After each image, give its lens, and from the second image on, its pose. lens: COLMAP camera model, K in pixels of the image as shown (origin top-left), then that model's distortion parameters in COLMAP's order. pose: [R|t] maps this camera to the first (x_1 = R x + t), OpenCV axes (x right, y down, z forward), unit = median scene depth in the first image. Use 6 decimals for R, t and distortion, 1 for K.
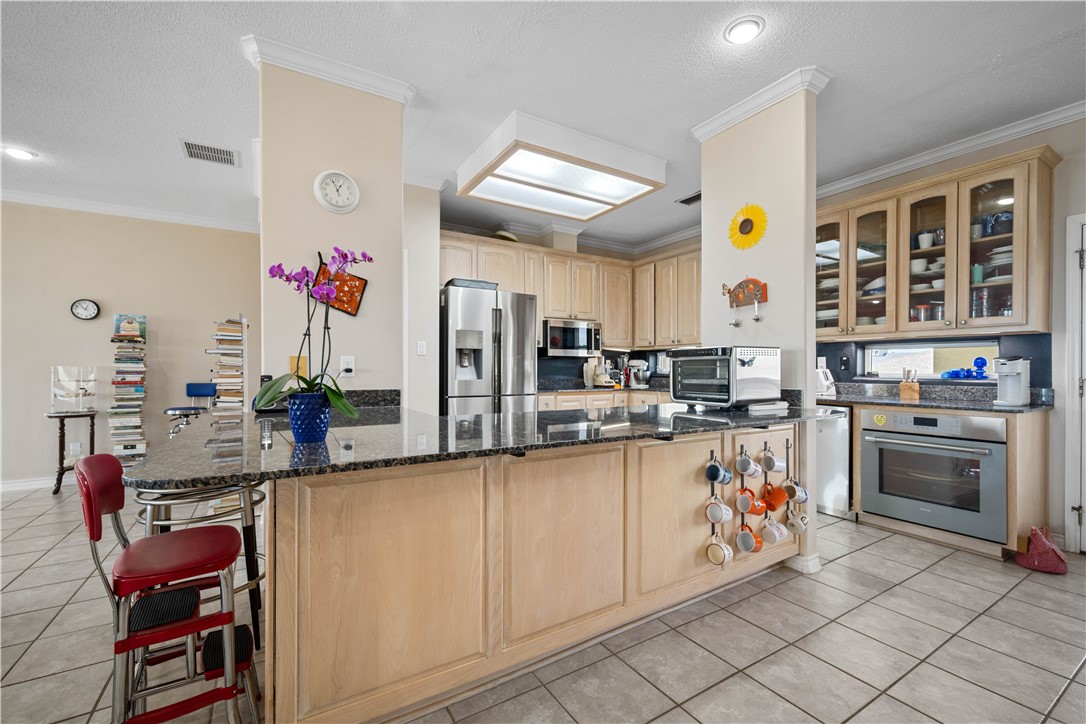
lens RADIAL K [[463.4, 0, 539.8], [0, 463.4, 367.1], [0, 0, 1]] dist [-0.001369, 0.000199]
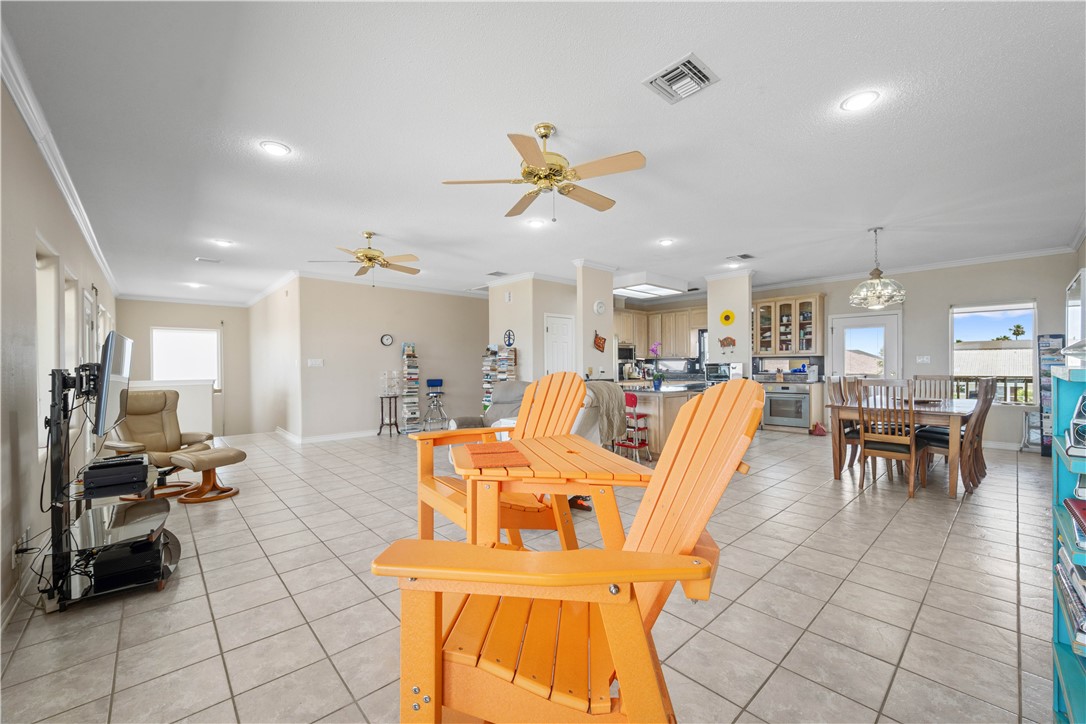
lens RADIAL K [[430.3, 0, 548.8], [0, 430.3, 364.6], [0, 0, 1]] dist [-0.000279, 0.000248]
pose [[0.982726, -0.007529, 0.184915, -0.930371], [0.007856, 0.999969, -0.001034, -0.027407], [-0.184901, 0.002468, 0.982754, -1.143412]]
